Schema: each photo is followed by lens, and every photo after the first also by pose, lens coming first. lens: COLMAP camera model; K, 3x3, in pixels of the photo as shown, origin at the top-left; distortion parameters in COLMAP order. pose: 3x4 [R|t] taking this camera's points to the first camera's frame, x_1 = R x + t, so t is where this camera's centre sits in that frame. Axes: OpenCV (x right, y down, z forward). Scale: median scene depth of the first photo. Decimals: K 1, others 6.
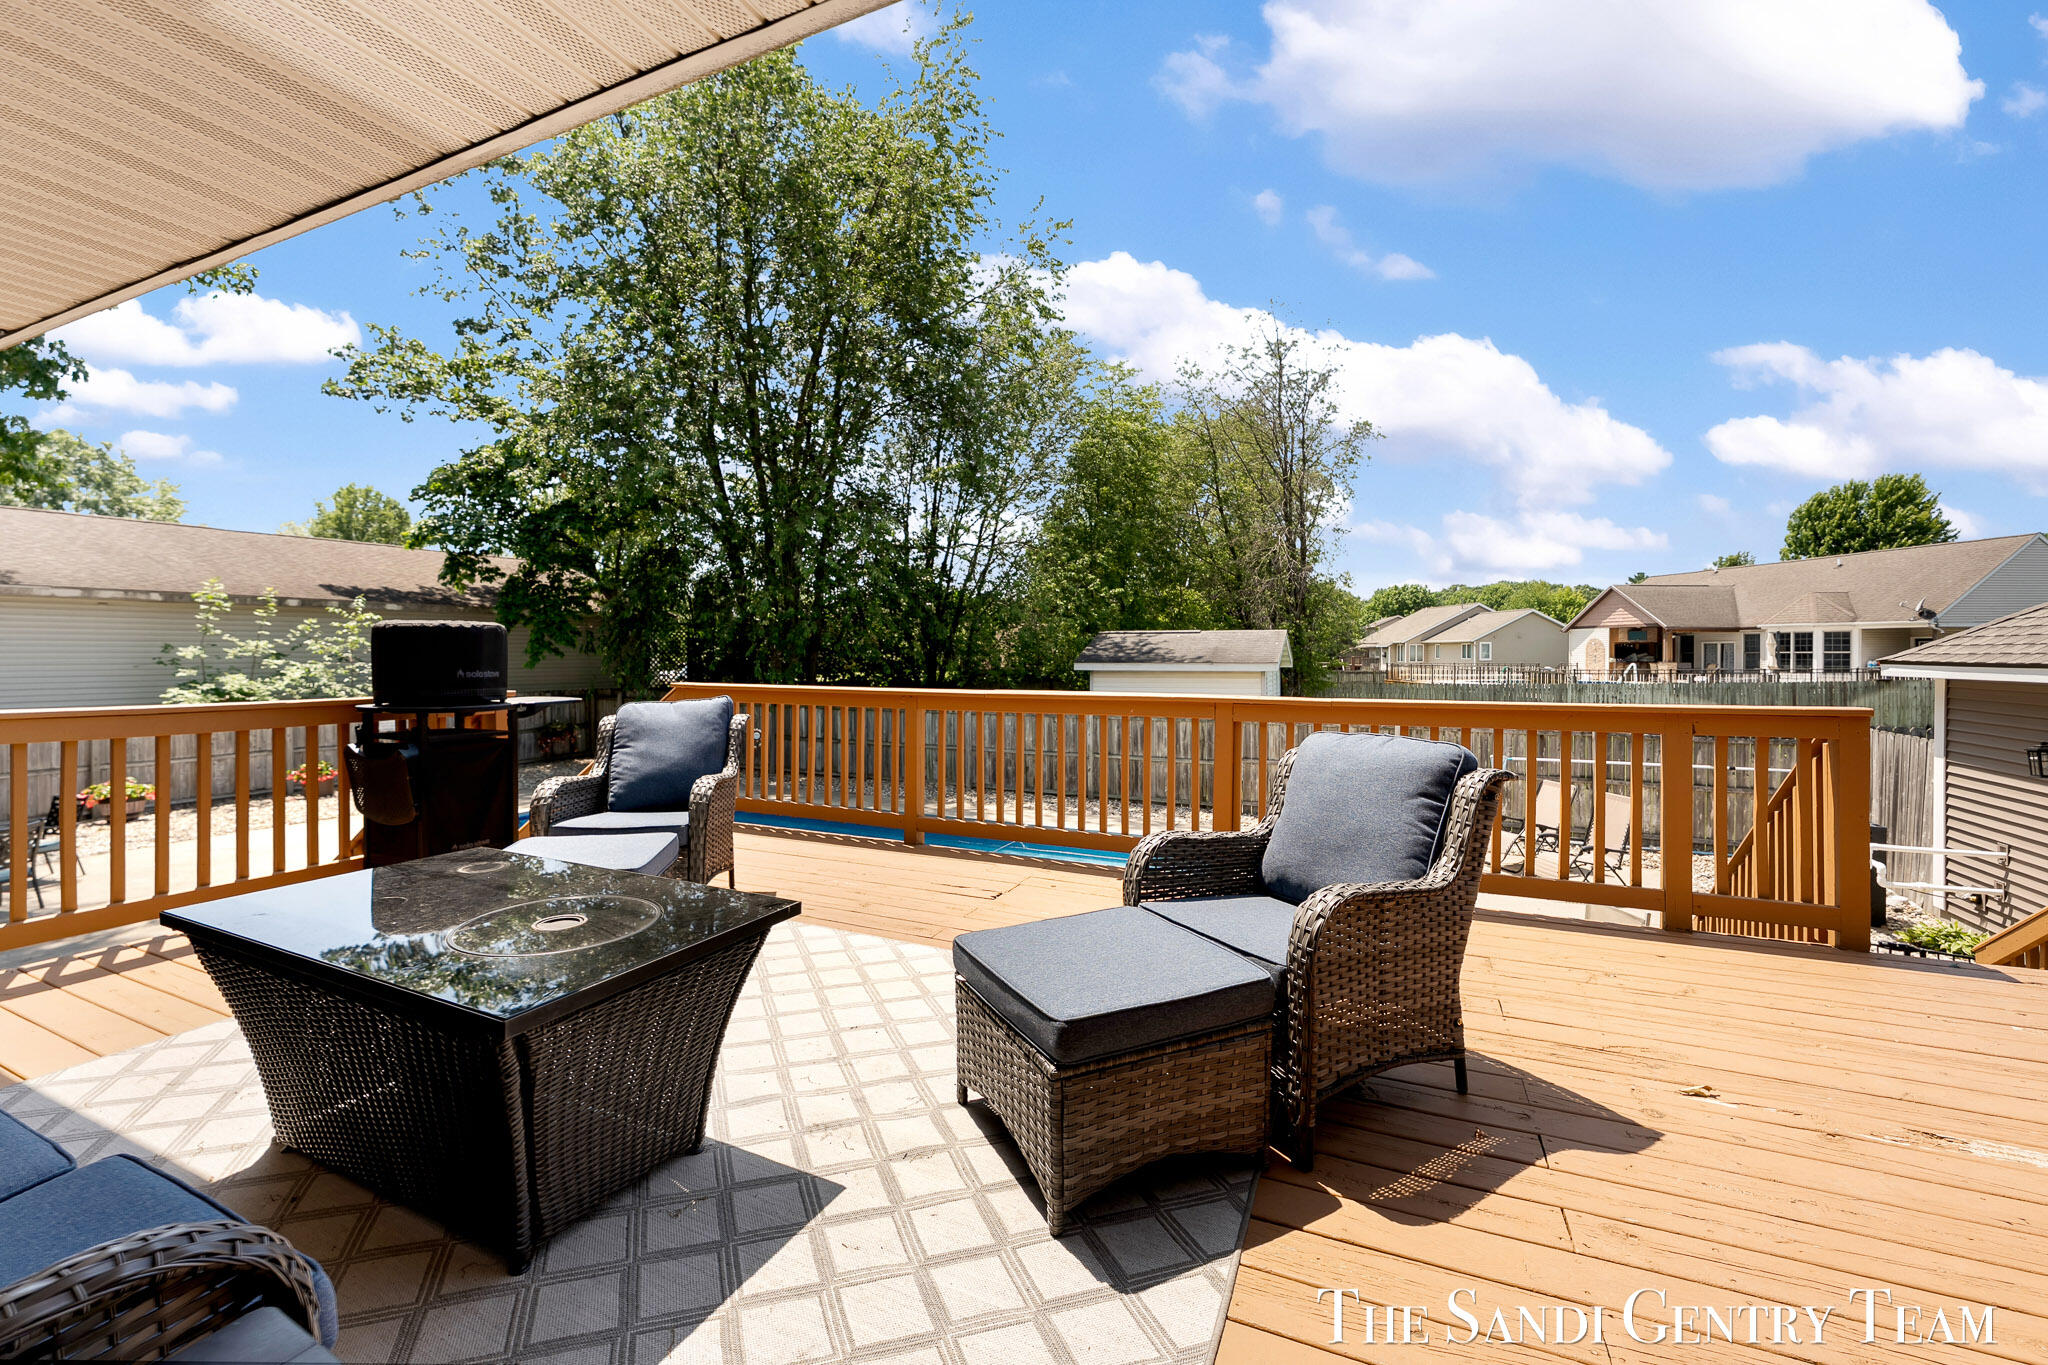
lens RADIAL K [[829.7, 0, 1015.5], [0, 829.7, 653.9], [0, 0, 1]] dist [-0.000001, -0.000658]
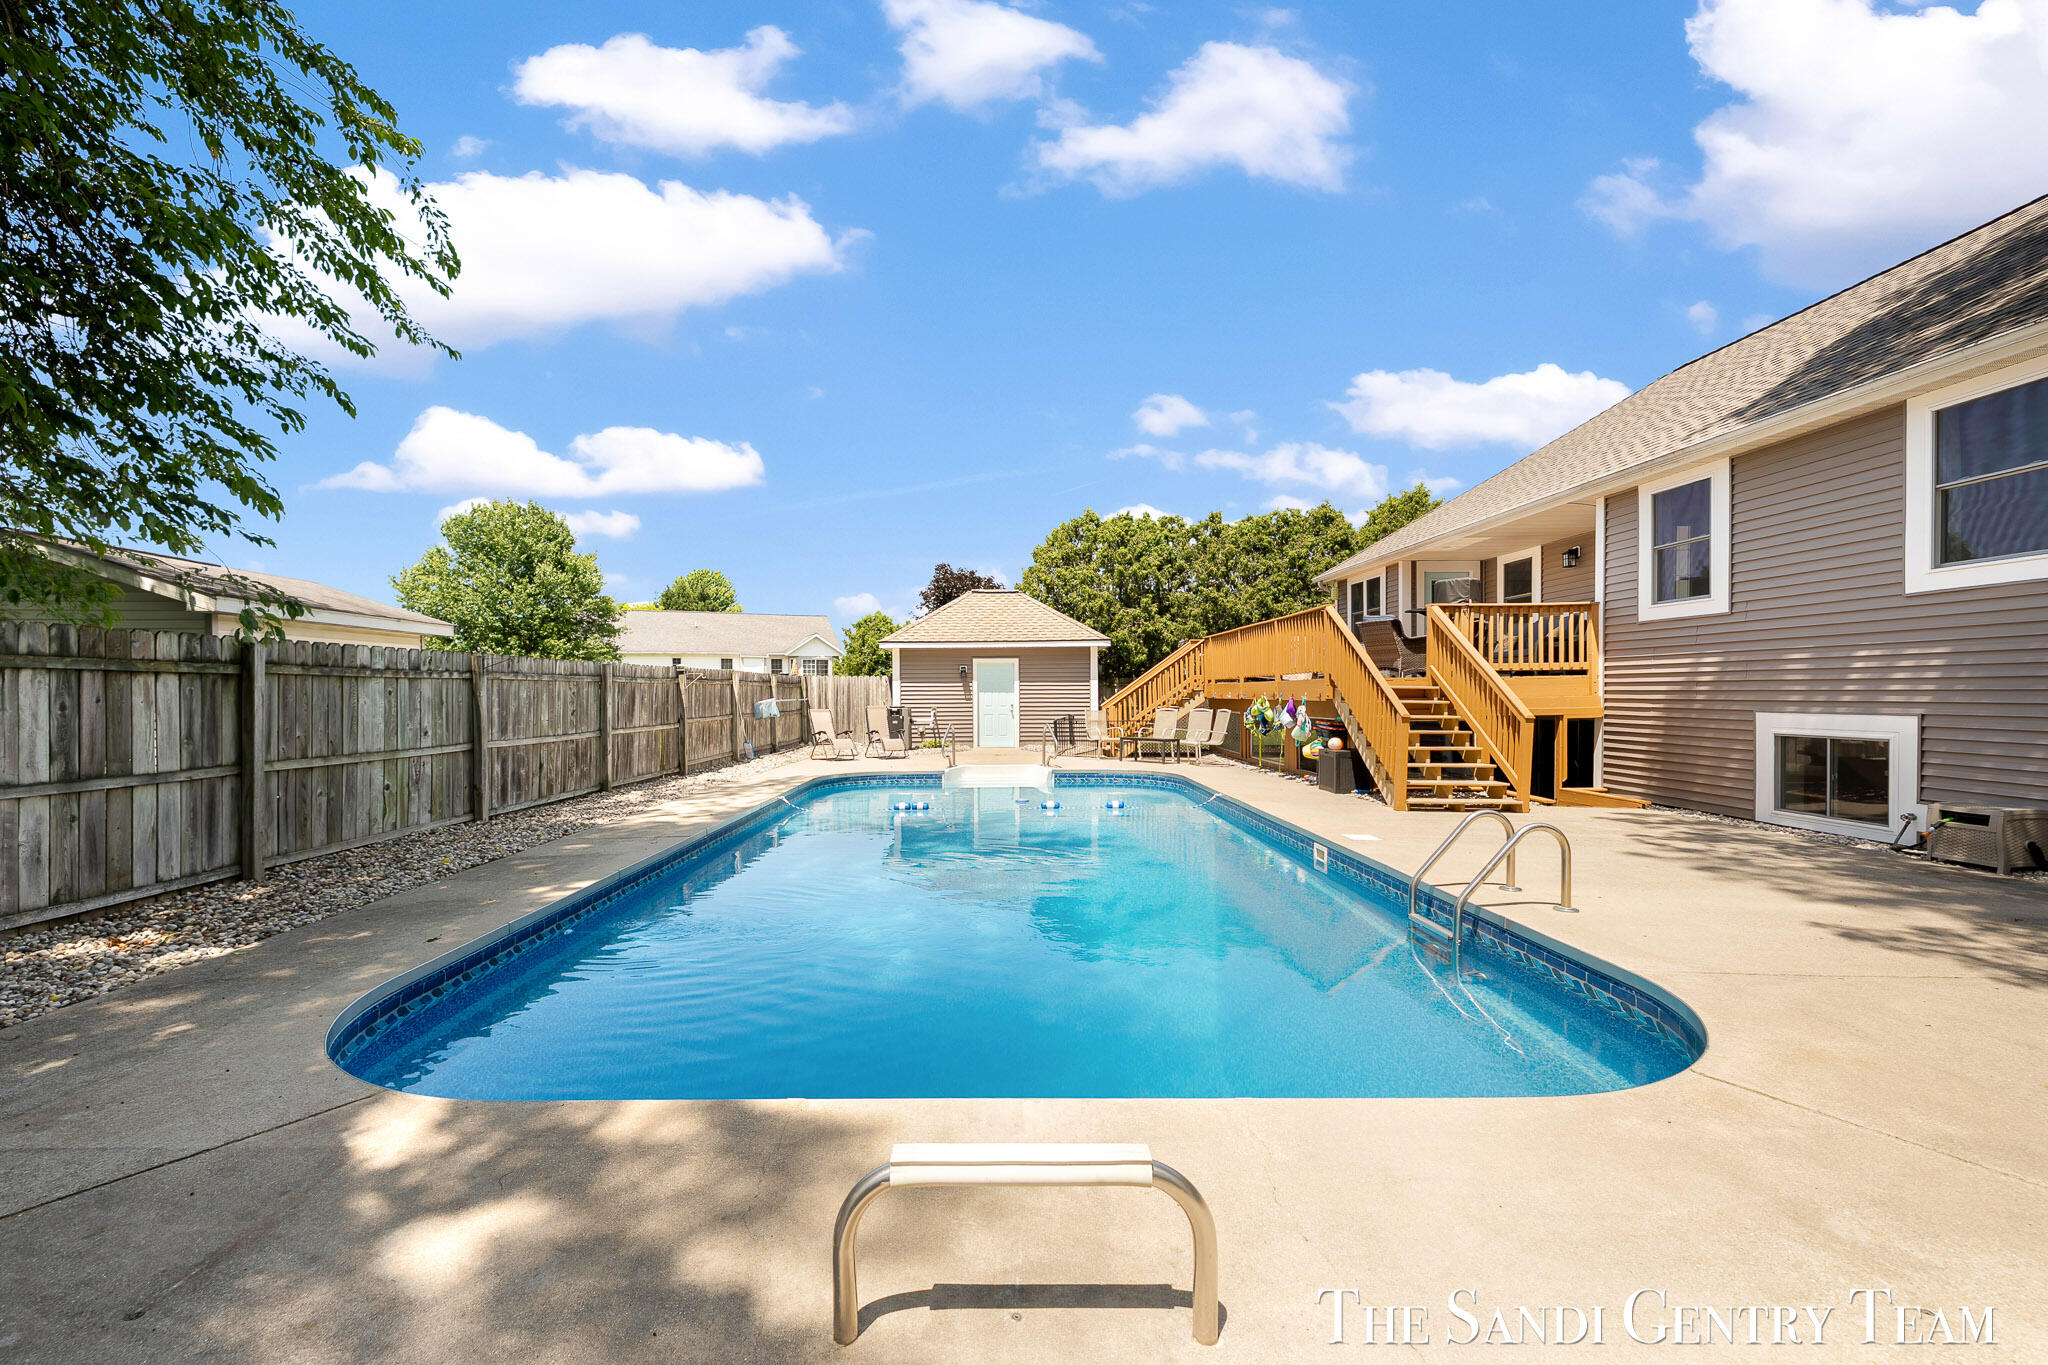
lens RADIAL K [[829.7, 0, 989.8], [0, 829.7, 713.7], [0, 0, 1]] dist [-0.000001, -0.000658]
pose [[-0.411346, -0.021217, 0.911232, -0.684818], [0.008038, 0.999606, 0.026903, 0.085569], [-0.911444, 0.018391, -0.411014, 0.953022]]
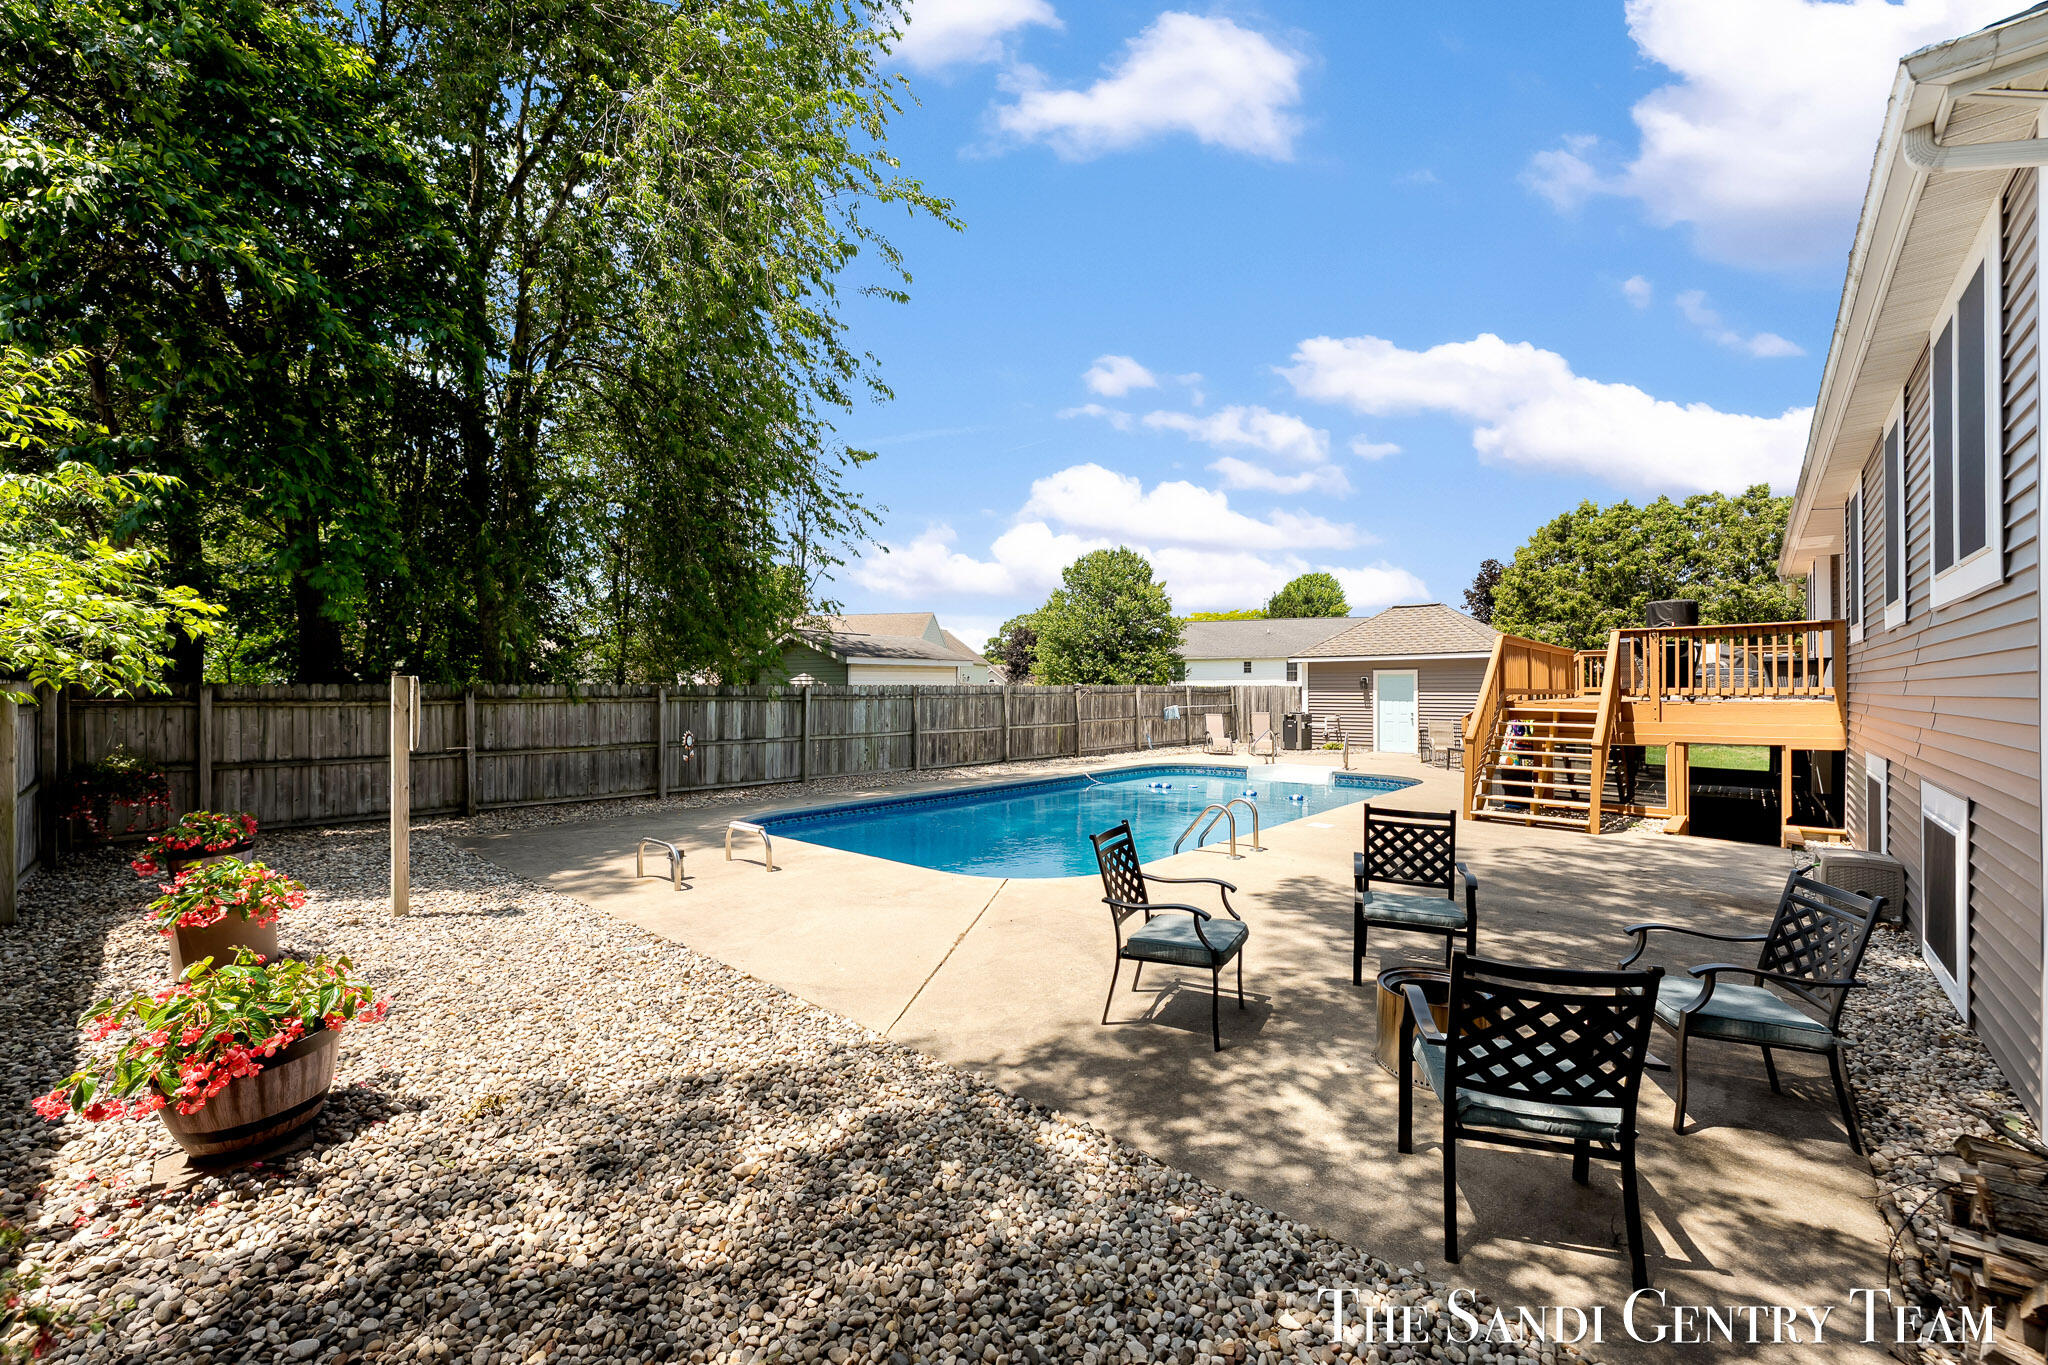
lens RADIAL K [[829.7, 0, 1024.9], [0, 829.7, 699.0], [0, 0, 1]] dist [-0.000001, -0.000658]
pose [[0.283896, -0.011597, 0.958785, -1.027140], [0.003139, 0.999933, 0.011165, 0.064536], [-0.958850, -0.000160, 0.283913, 0.603127]]
